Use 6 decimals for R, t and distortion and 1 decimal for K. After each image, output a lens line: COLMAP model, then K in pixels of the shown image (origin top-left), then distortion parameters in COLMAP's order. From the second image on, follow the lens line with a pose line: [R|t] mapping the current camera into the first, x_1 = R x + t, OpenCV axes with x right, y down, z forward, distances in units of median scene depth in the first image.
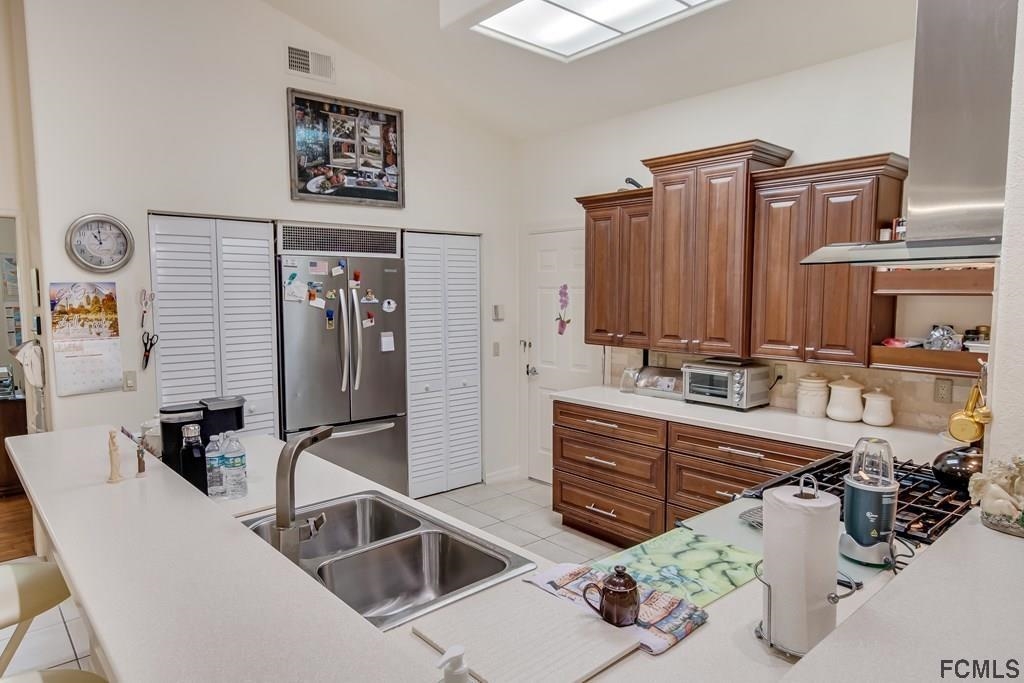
lens RADIAL K [[651.3, 0, 521.9], [0, 651.3, 350.9], [0, 0, 1]] dist [0.031825, -0.000376]
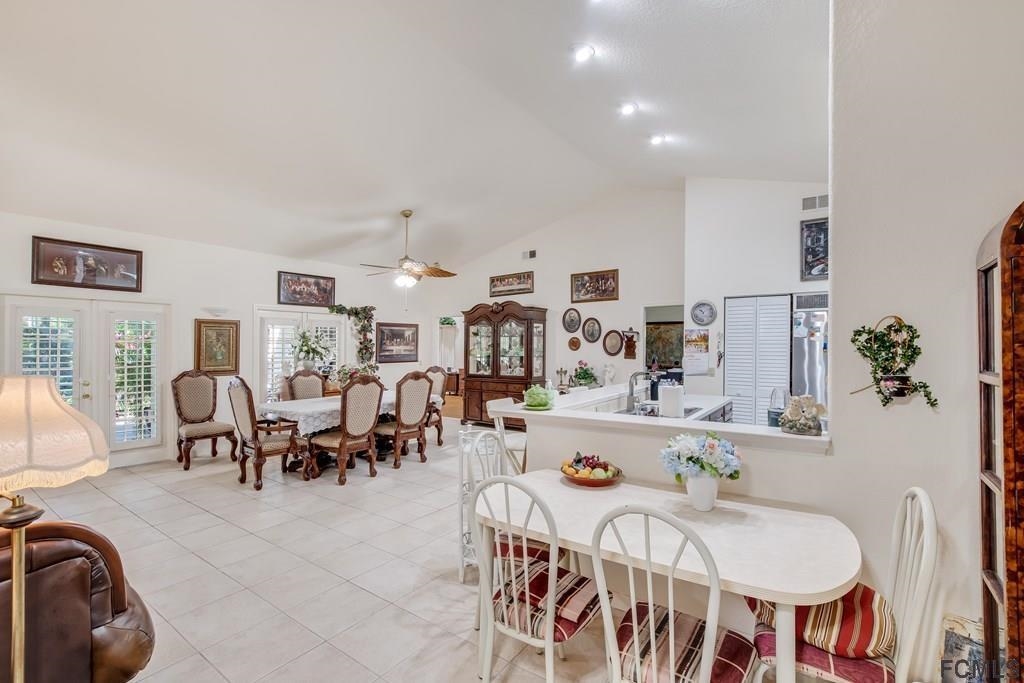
lens RADIAL K [[463.4, 0, 509.2], [0, 463.4, 347.3], [0, 0, 1]] dist [-0.025445, 0.004046]
pose [[0.201318, 0.007100, -0.979500, 0.698621], [-0.095632, 0.995339, -0.012440, 0.039704], [0.974846, 0.096176, 0.201059, -0.008674]]
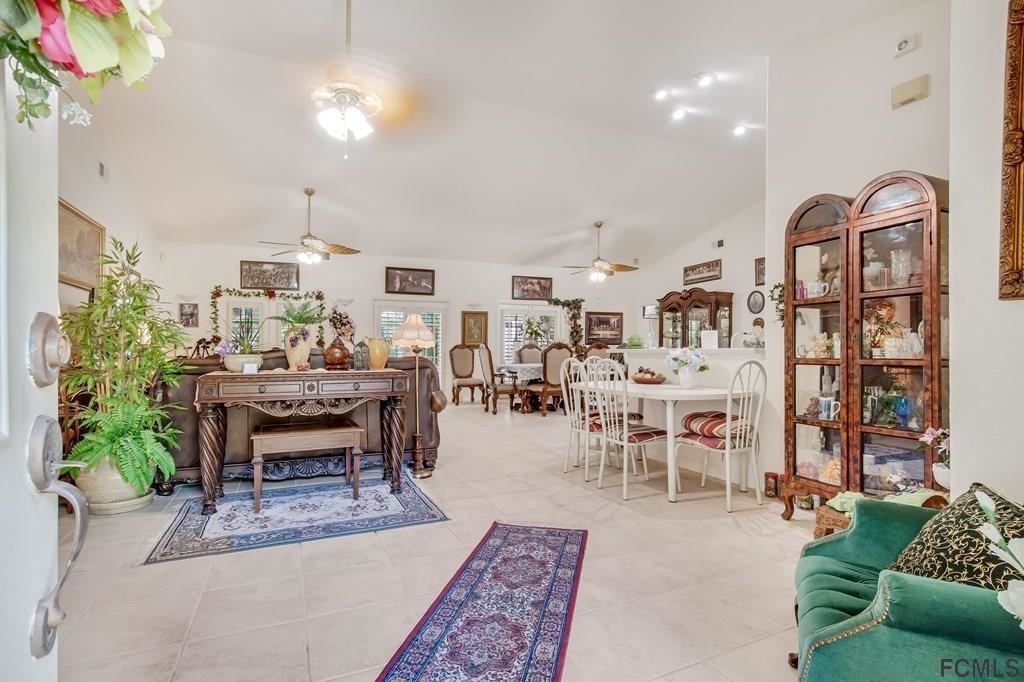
lens RADIAL K [[494.6, 0, 490.7], [0, 494.6, 342.8], [0, 0, 1]] dist [-0.010241, 0.001979]
pose [[-0.337003, -0.004551, -0.941493, 1.283890], [-0.089611, 0.995604, 0.027263, 0.102073], [0.937230, 0.093556, -0.335929, 0.252723]]
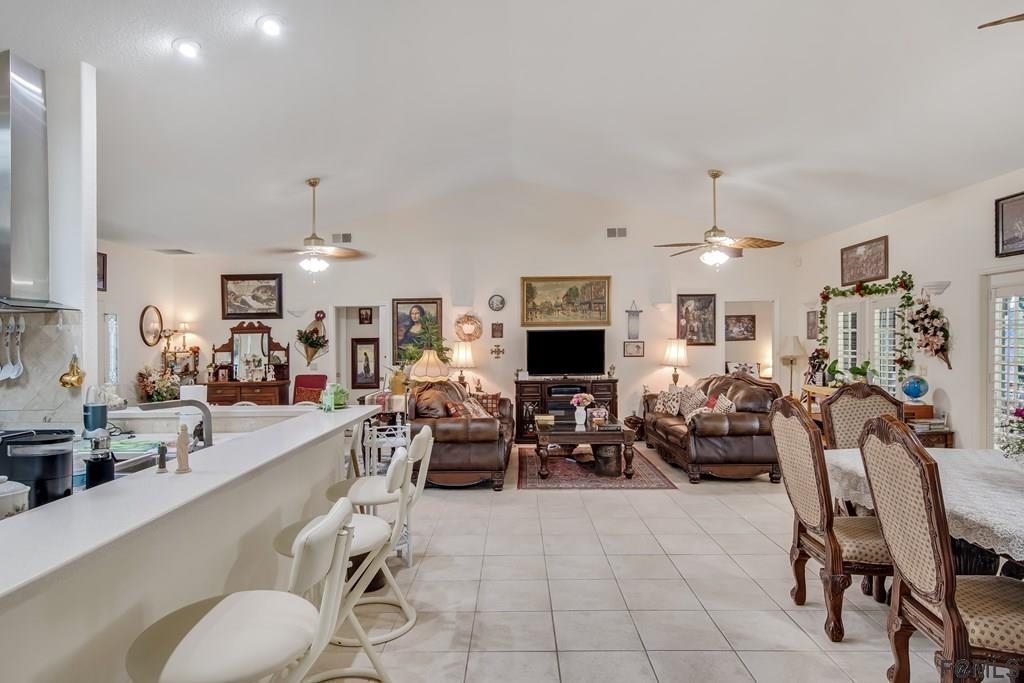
lens RADIAL K [[589.5, 0, 509.5], [0, 589.5, 350.1], [0, 0, 1]] dist [-0.002277, 0.003189]
pose [[-0.724240, 0.005497, 0.689526, -0.775201], [0.086290, 0.992830, 0.082719, -0.016511], [-0.684128, 0.119408, -0.719521, 0.623228]]
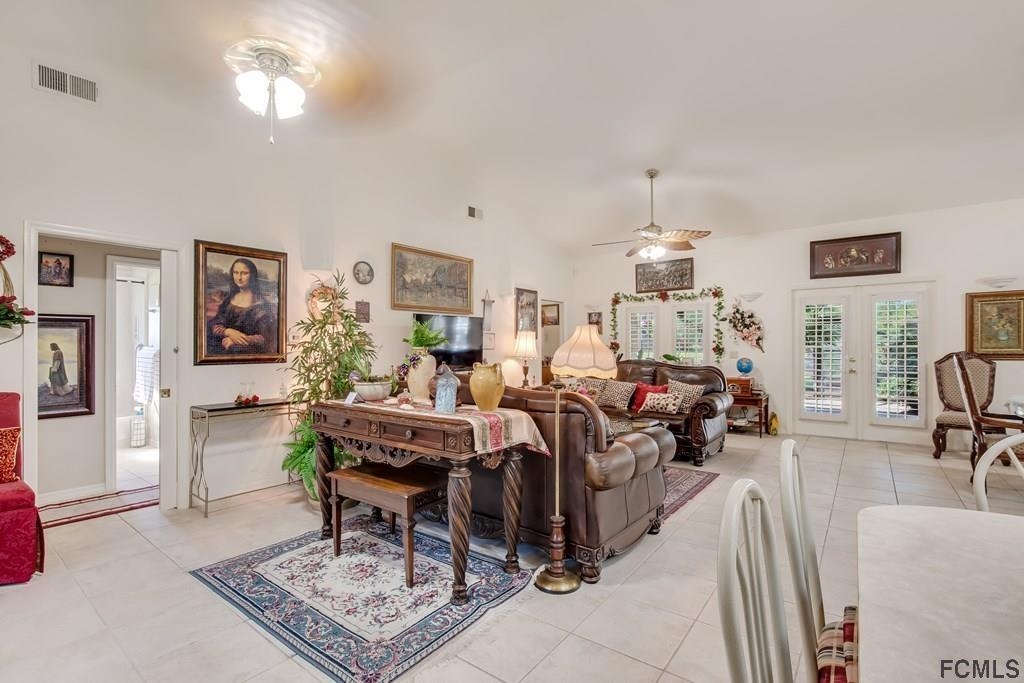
lens RADIAL K [[463.4, 0, 504.8], [0, 463.4, 346.9], [0, 0, 1]] dist [-0.025445, 0.004046]
pose [[-0.985880, 0.013012, -0.166947, 0.558145], [-0.004596, 0.994498, 0.104657, 0.048480], [0.167390, 0.103947, -0.980396, 0.338769]]
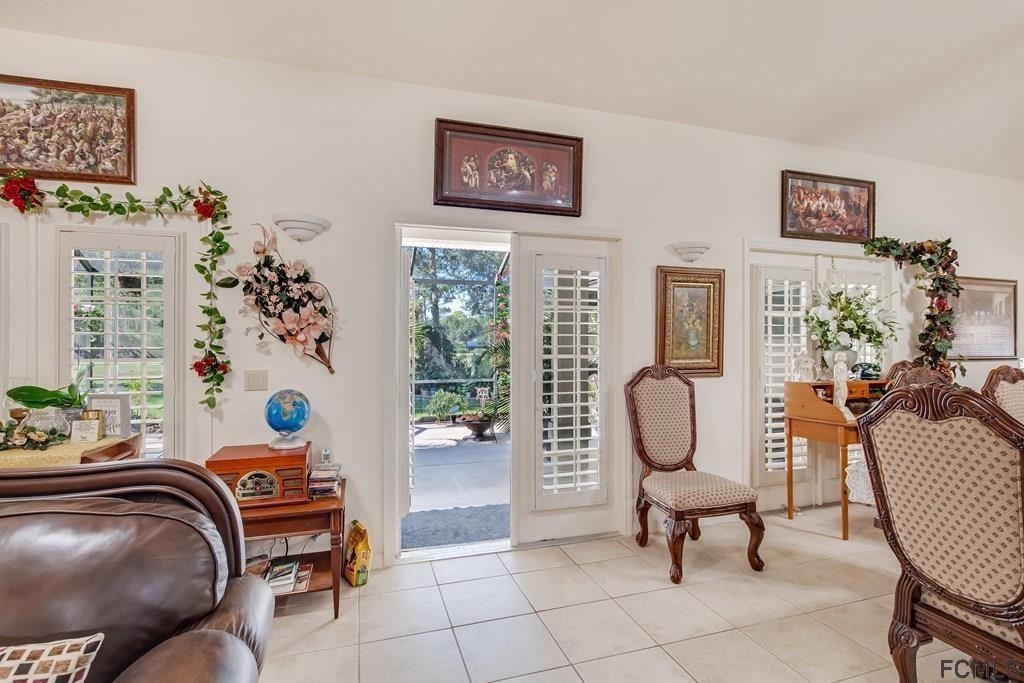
lens RADIAL K [[494.6, 0, 490.9], [0, 494.6, 338.1], [0, 0, 1]] dist [-0.010241, 0.001979]
pose [[-0.427704, -0.007943, -0.903884, -0.063725], [-0.085030, 0.995881, 0.031484, 0.141186], [0.899911, 0.090323, -0.426617, -0.577678]]
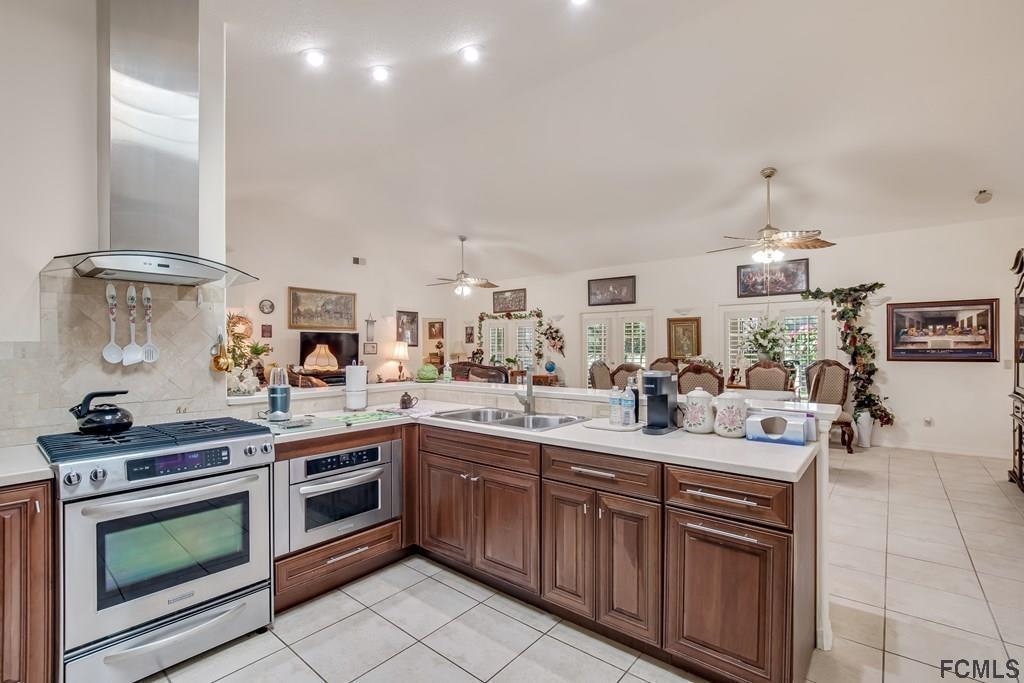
lens RADIAL K [[463.4, 0, 504.7], [0, 463.4, 348.4], [0, 0, 1]] dist [-0.025445, 0.004046]
pose [[-0.991748, 0.008982, -0.127888, -0.004456], [-0.004202, 0.994729, 0.102451, -0.041141], [0.128134, 0.102143, -0.986483, 1.100789]]
